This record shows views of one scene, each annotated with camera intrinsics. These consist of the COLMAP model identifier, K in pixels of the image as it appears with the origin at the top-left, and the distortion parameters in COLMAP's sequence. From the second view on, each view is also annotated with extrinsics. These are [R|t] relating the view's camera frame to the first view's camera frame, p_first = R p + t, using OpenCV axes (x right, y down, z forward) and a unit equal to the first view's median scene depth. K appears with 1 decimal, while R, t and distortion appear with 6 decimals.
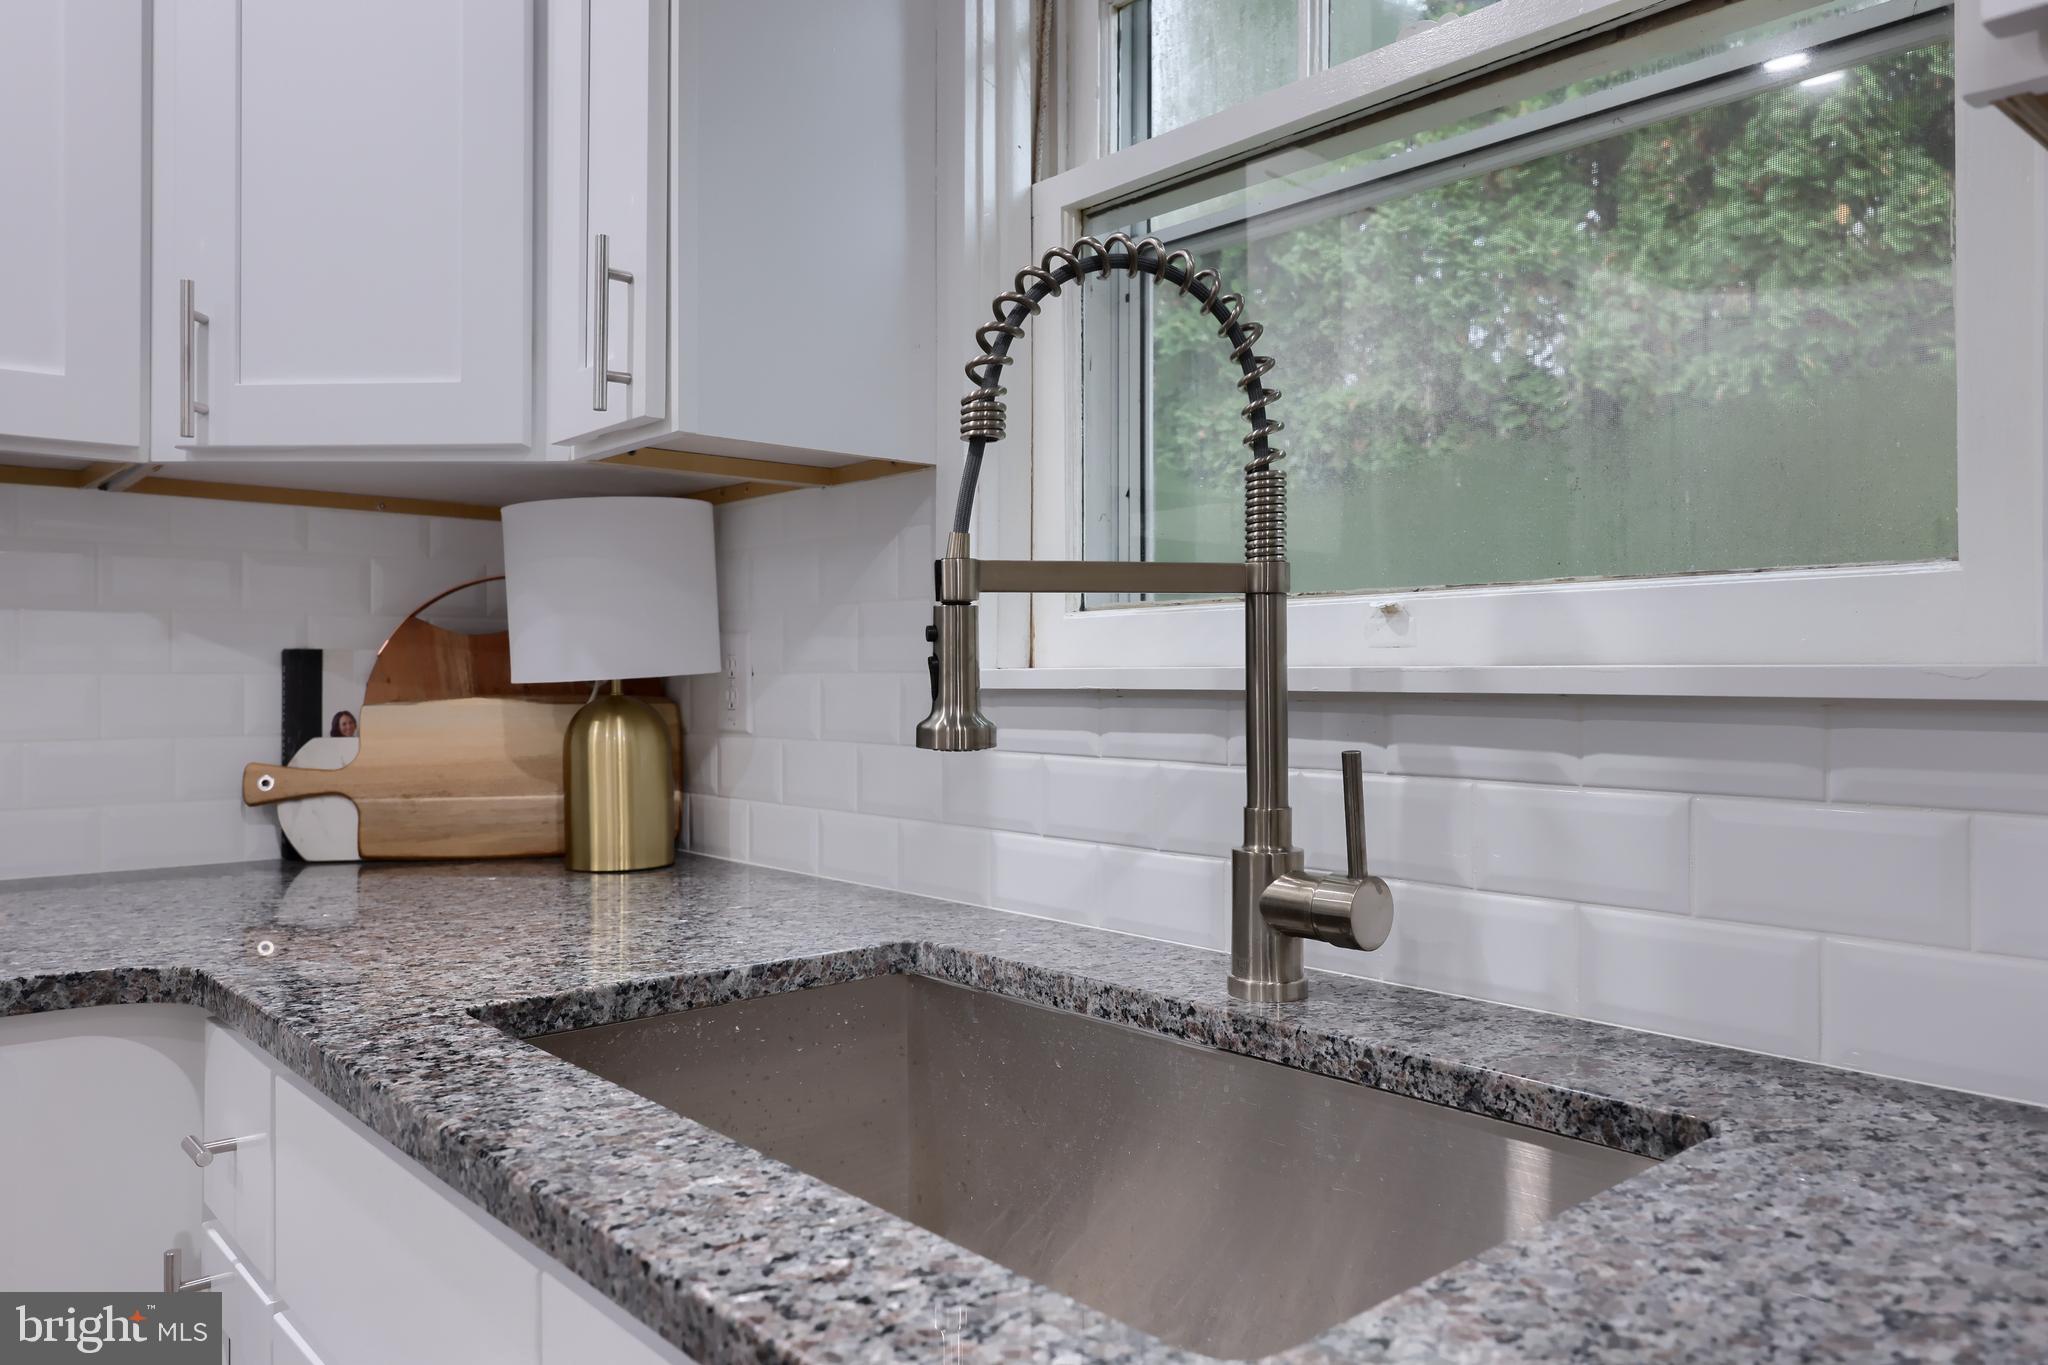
lens RADIAL K [[1465.0, 0, 1031.0], [0, 1465.0, 681.2], [0, 0, 1]] dist [-0.001202, -0.000036]
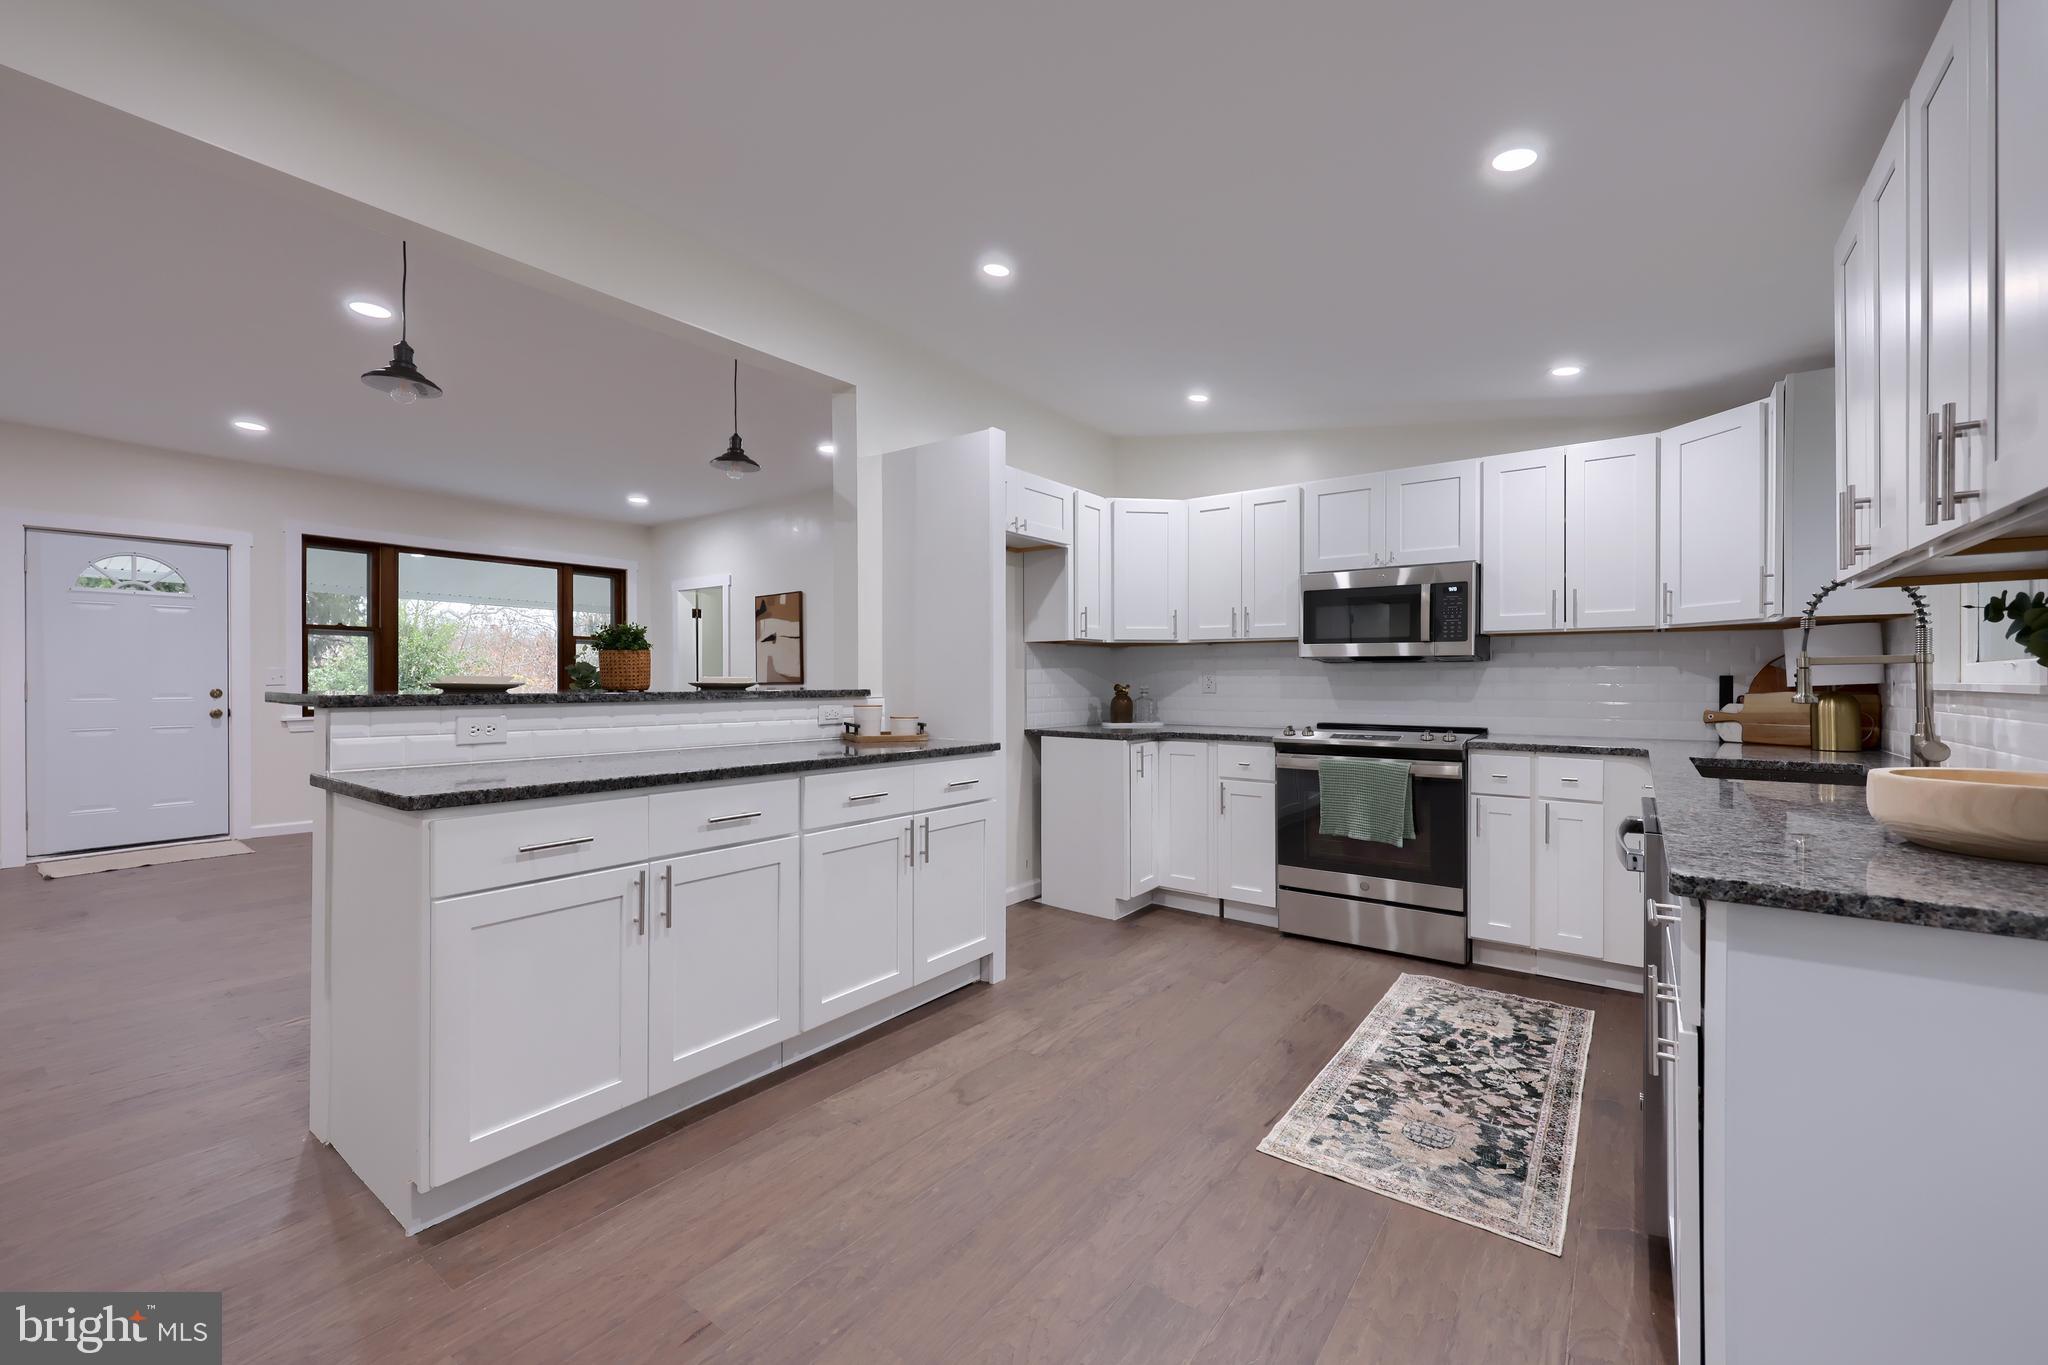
lens RADIAL K [[830.6, 0, 1009.6], [0, 830.6, 679.2], [0, 0, 1]] dist [0.002334, -0.000291]
pose [[0.195672, -0.002506, -0.980666, 1.552449], [-0.004674, 0.999983, -0.003488, -0.000867], [0.980658, 0.005266, 0.195657, -1.413133]]
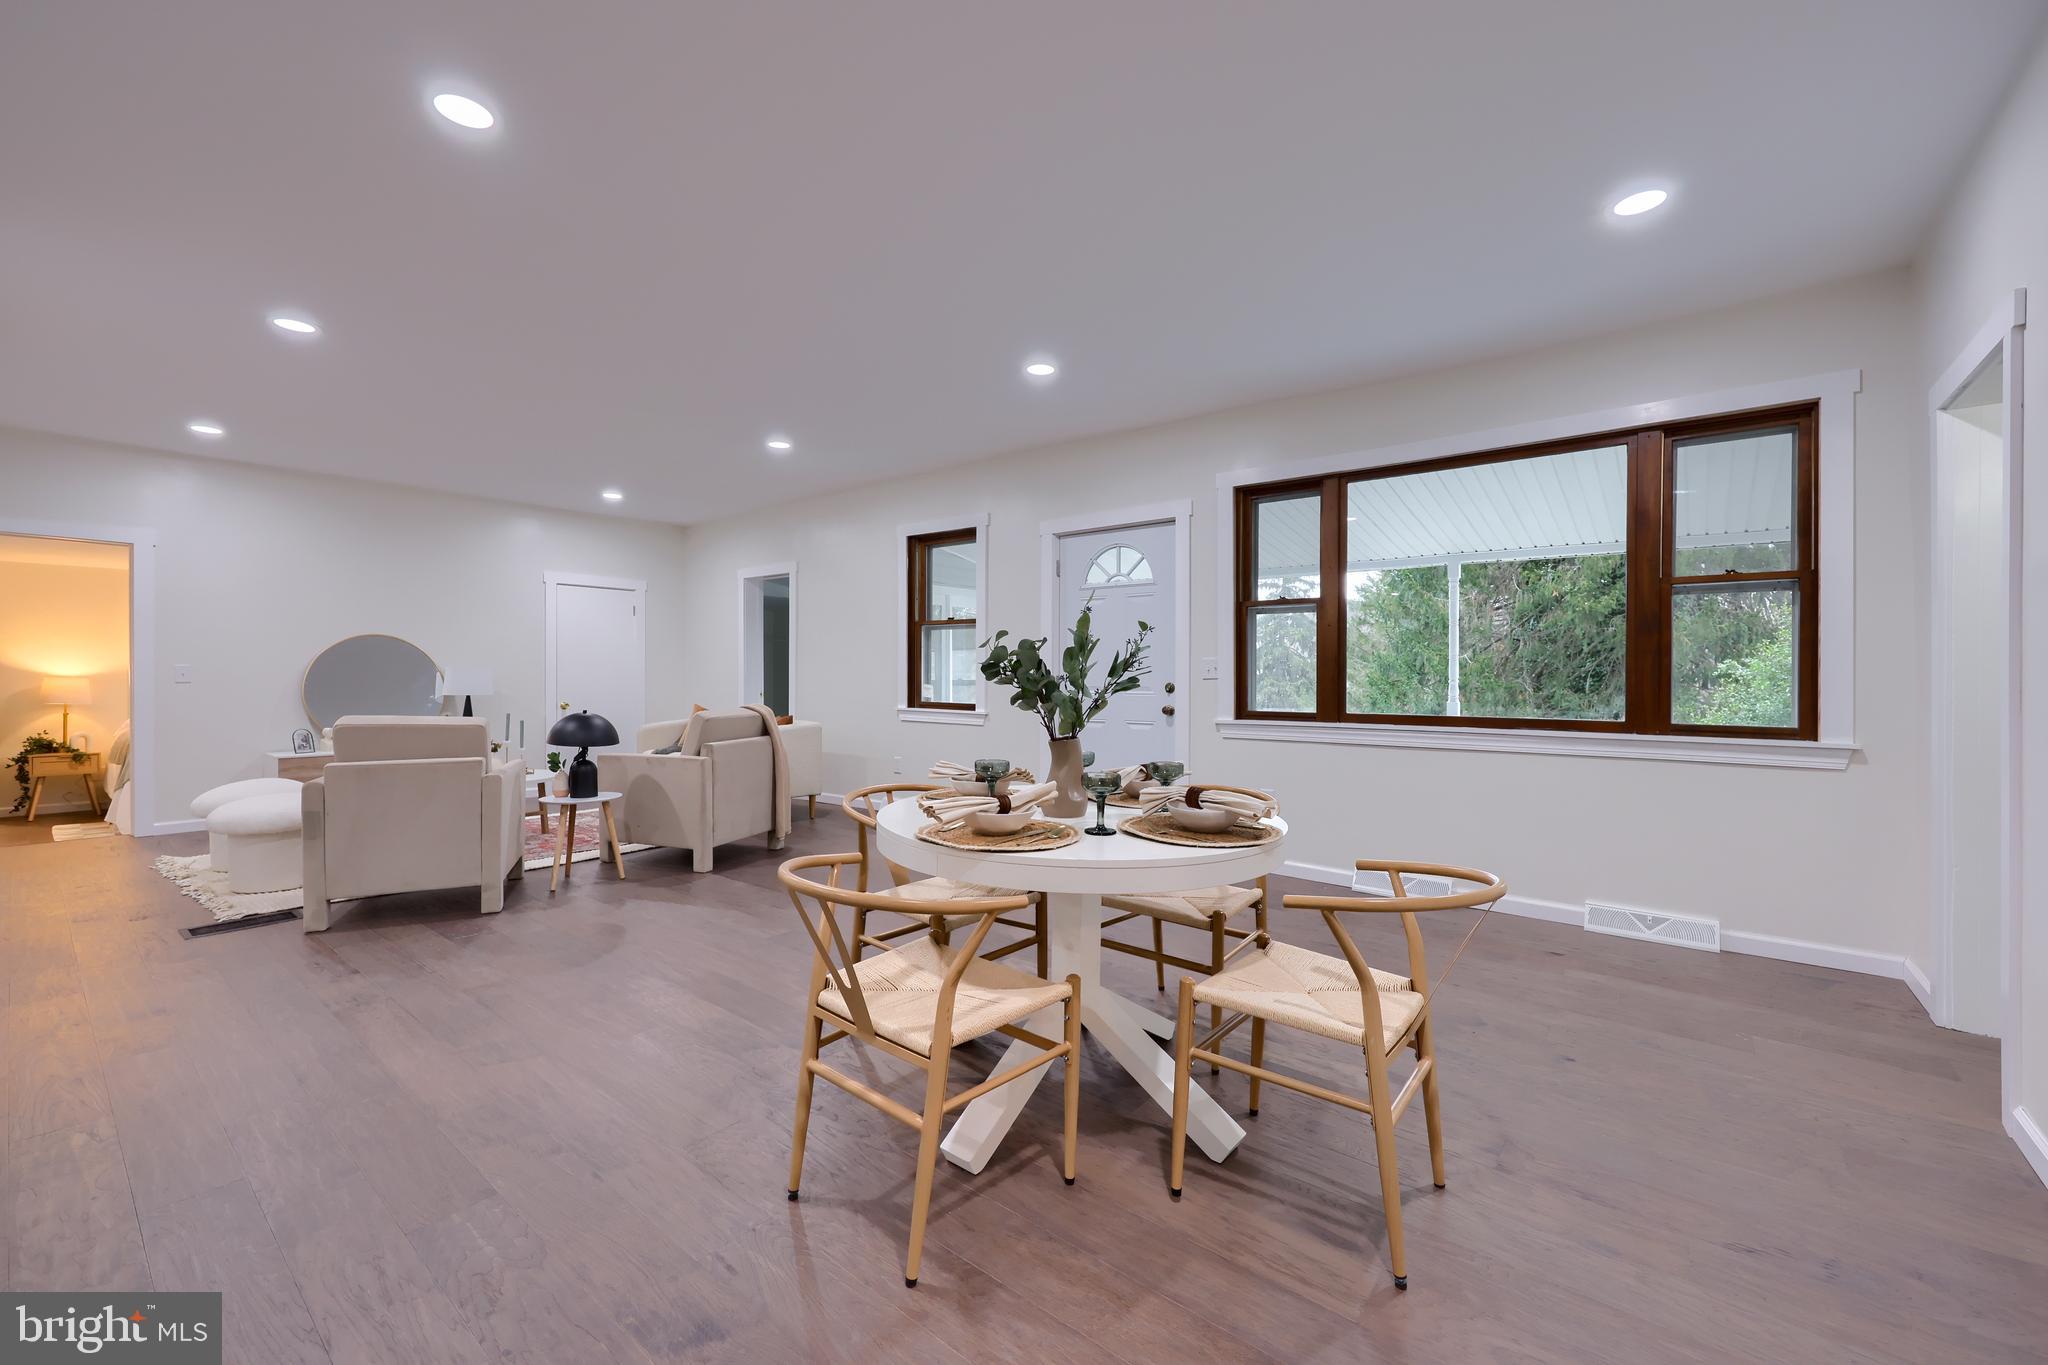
lens RADIAL K [[830.6, 0, 1043.5], [0, 830.6, 677.6], [0, 0, 1]] dist [0.002334, -0.000291]
pose [[-0.983980, -0.000611, -0.178279, -2.930242], [-0.002304, 0.999954, 0.009287, -0.003077], [0.178266, 0.009549, -0.983936, -0.835703]]
